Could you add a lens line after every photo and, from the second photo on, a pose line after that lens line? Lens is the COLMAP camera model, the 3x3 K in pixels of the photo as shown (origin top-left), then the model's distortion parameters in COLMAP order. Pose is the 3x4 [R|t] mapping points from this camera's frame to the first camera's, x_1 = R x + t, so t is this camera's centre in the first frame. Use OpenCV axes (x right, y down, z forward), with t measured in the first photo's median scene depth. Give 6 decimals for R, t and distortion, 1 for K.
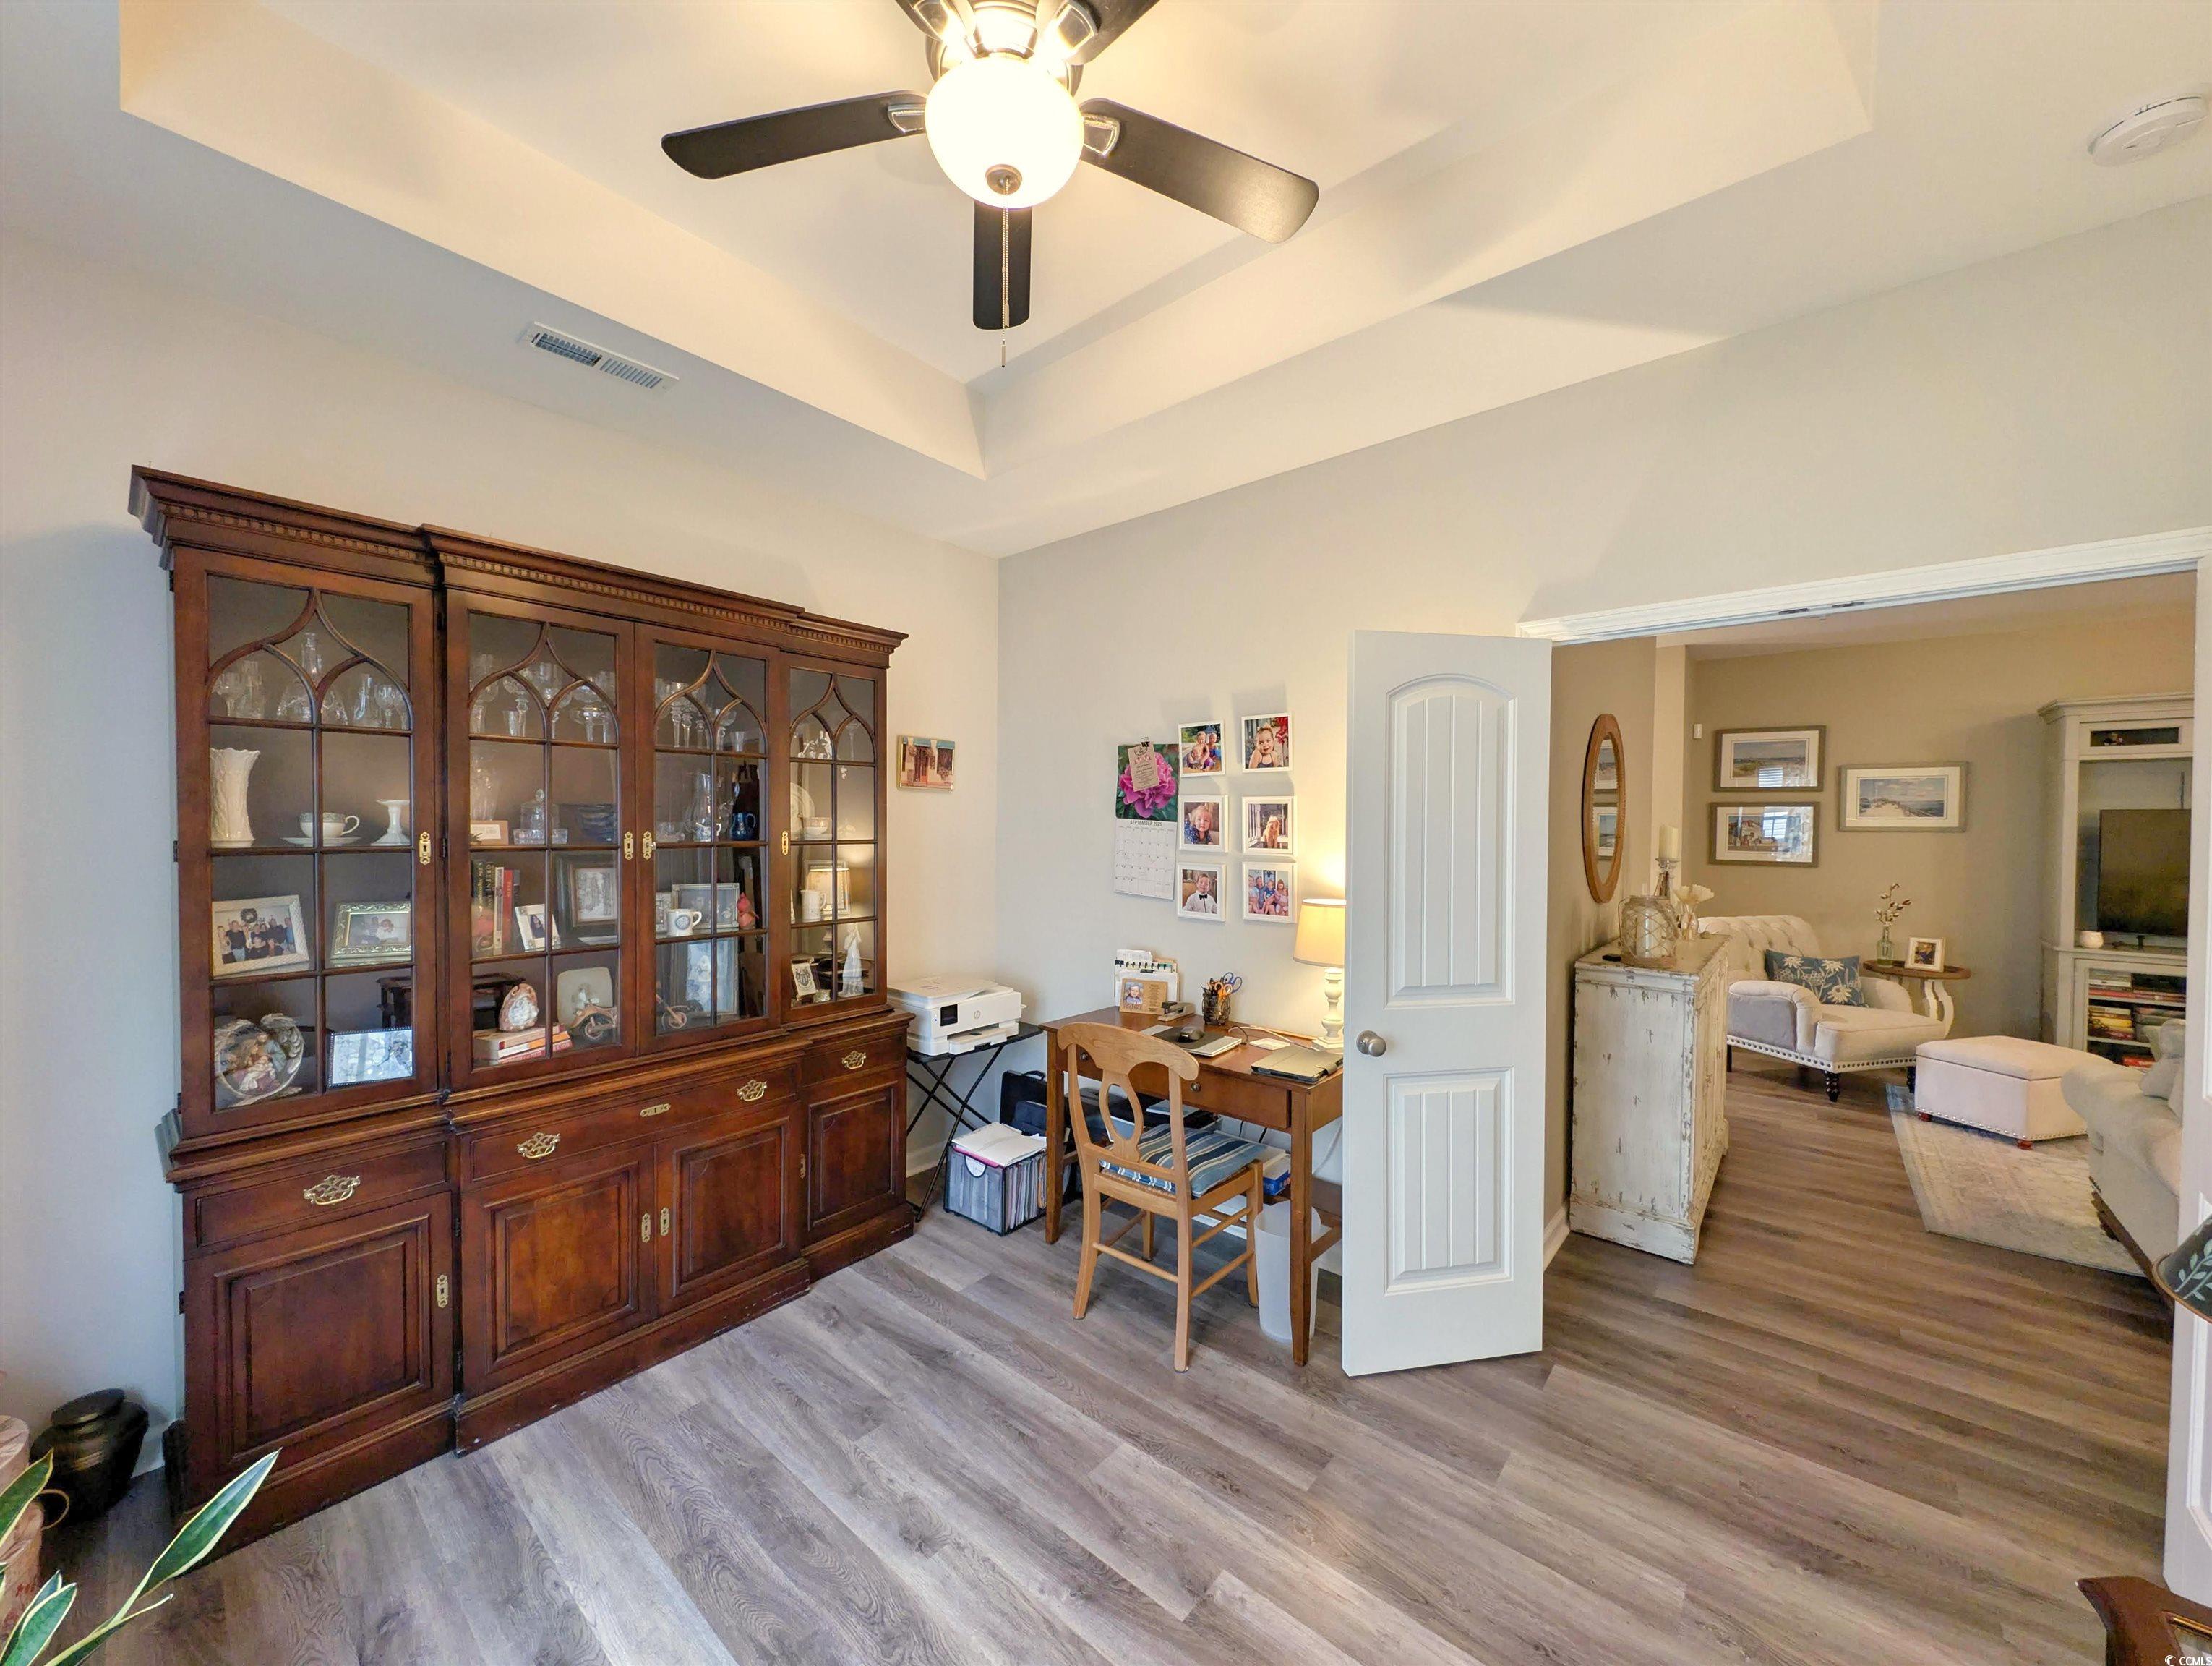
lens RADIAL K [[835.1, 0, 1100.0], [0, 835.1, 839.7], [0, 0, 1]] dist [0.003467, -0.000819]
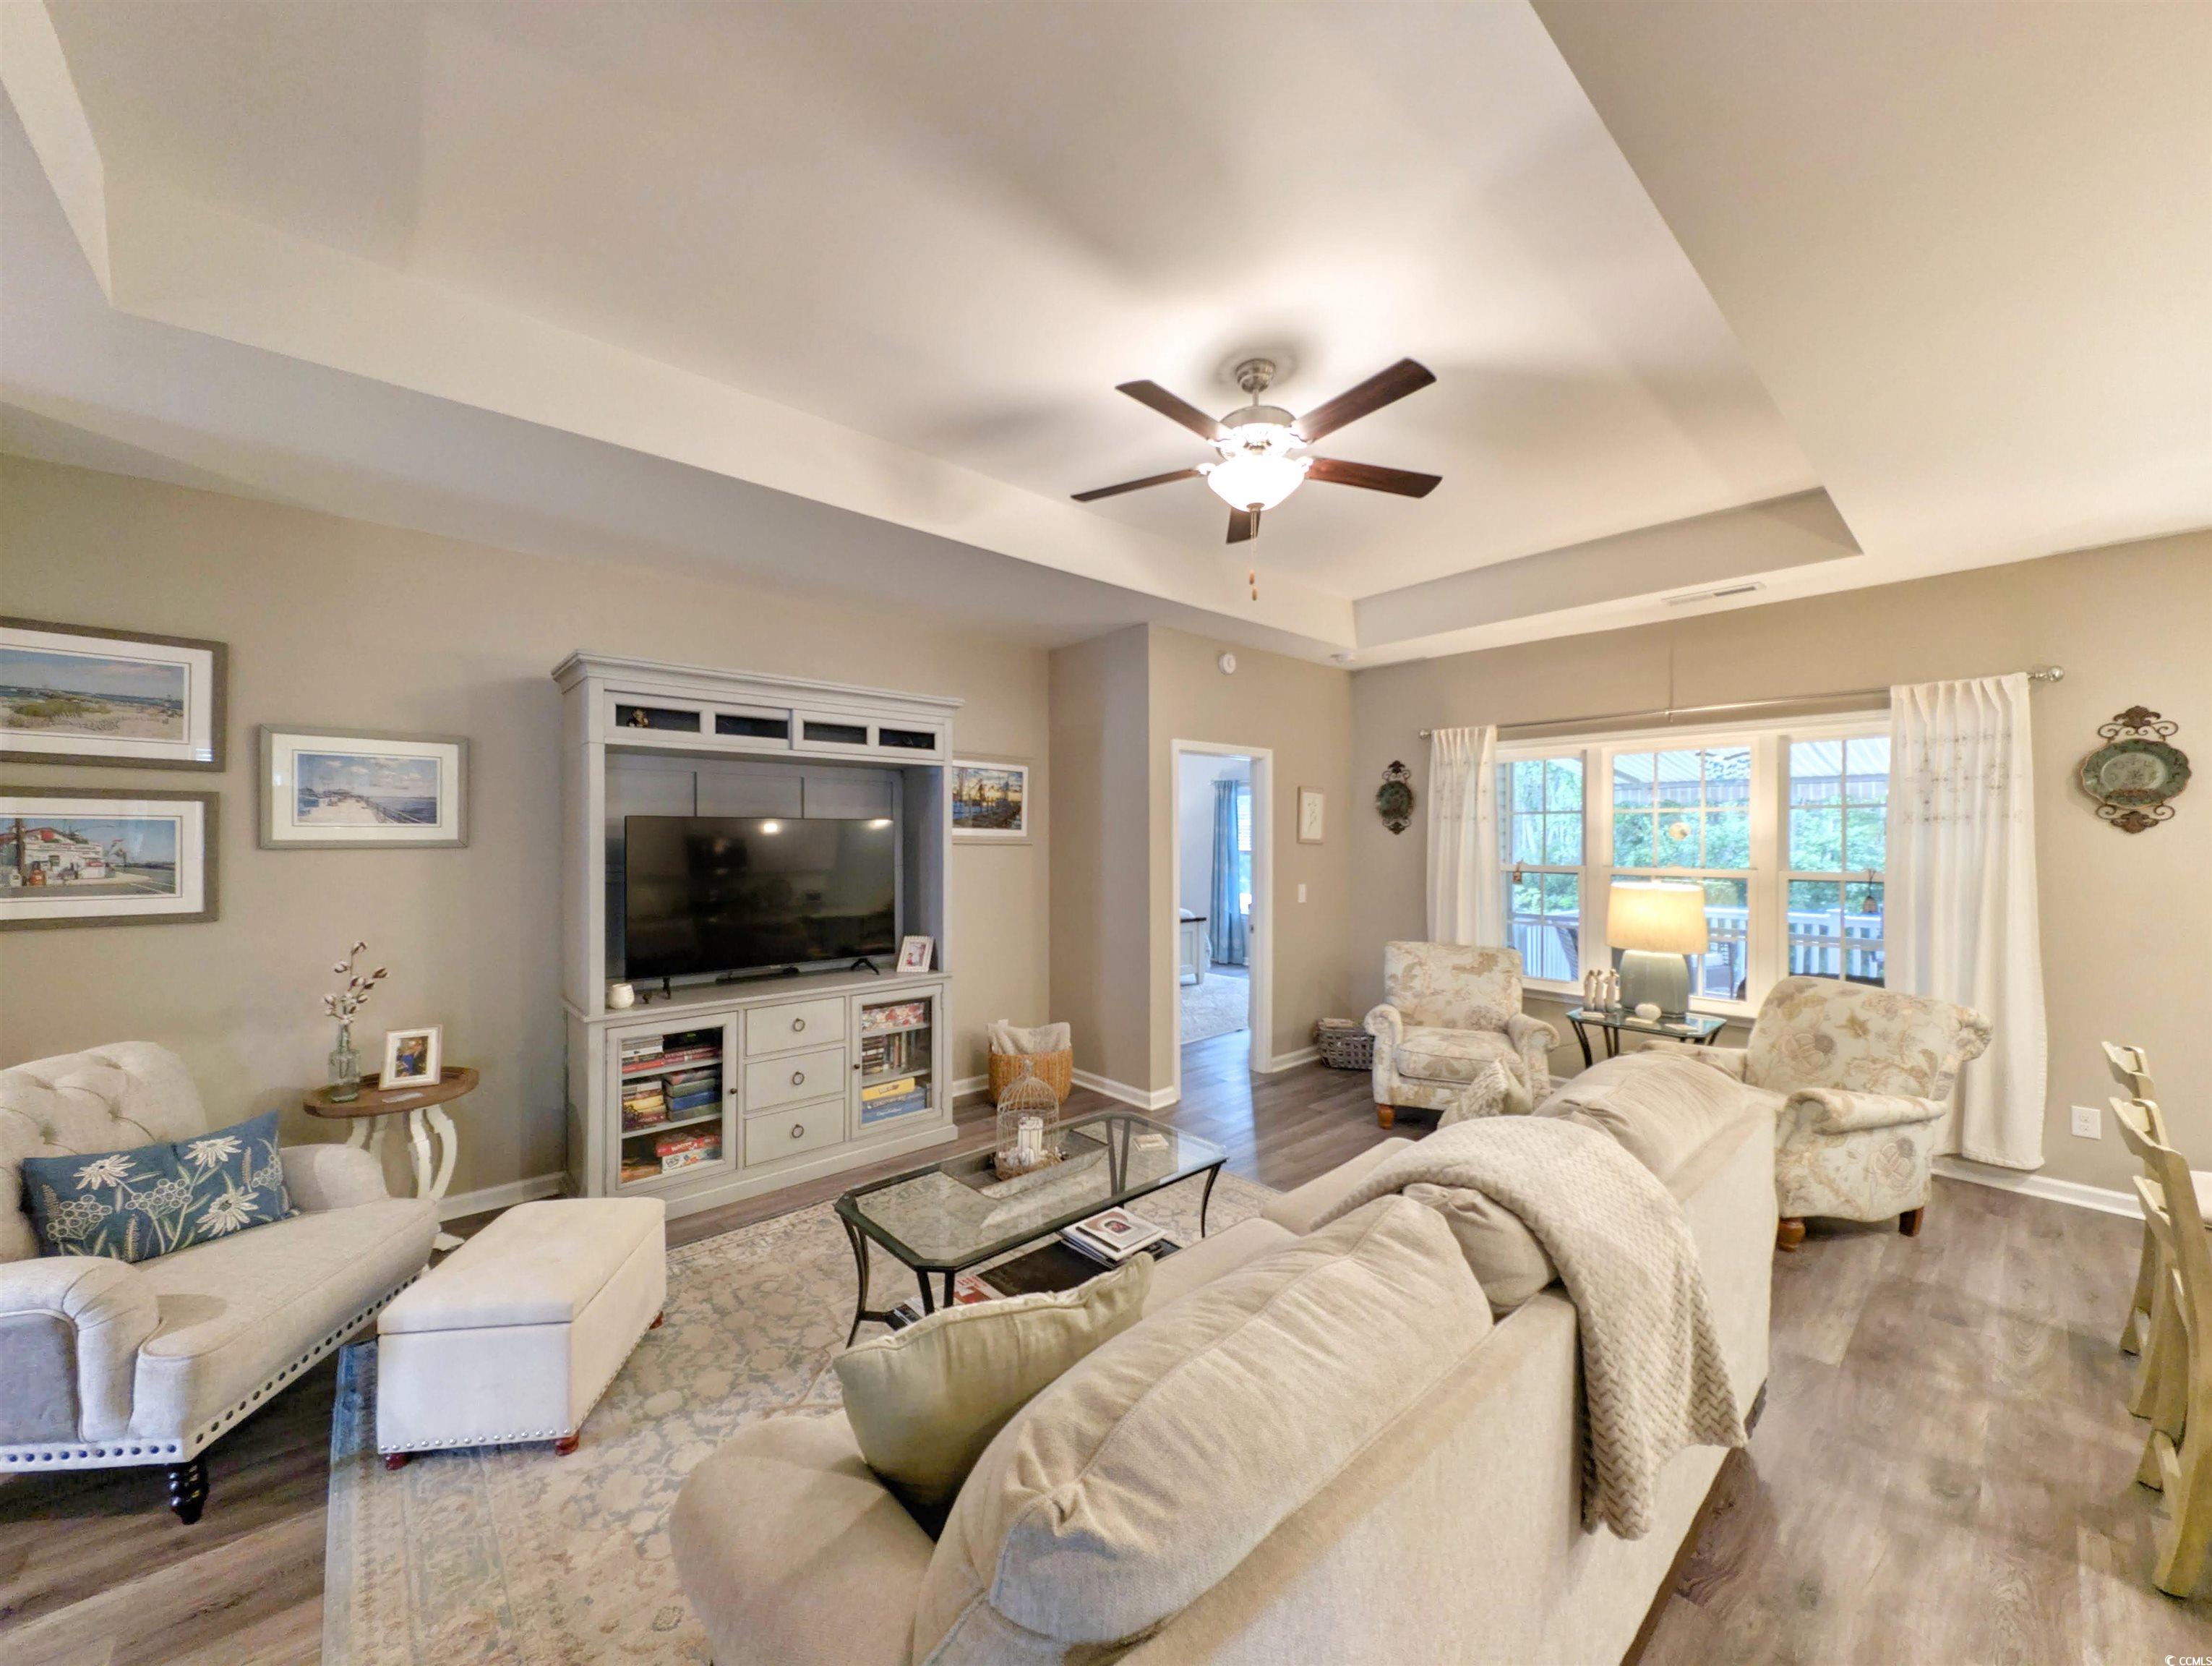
lens RADIAL K [[835.1, 0, 1098.3], [0, 835.1, 840.5], [0, 0, 1]] dist [0.003467, -0.000819]
pose [[0.135586, -0.012763, 0.990683, 0.499576], [0.017437, 0.999793, 0.010494, -0.013550], [-0.990612, 0.015852, 0.135780, 0.467644]]
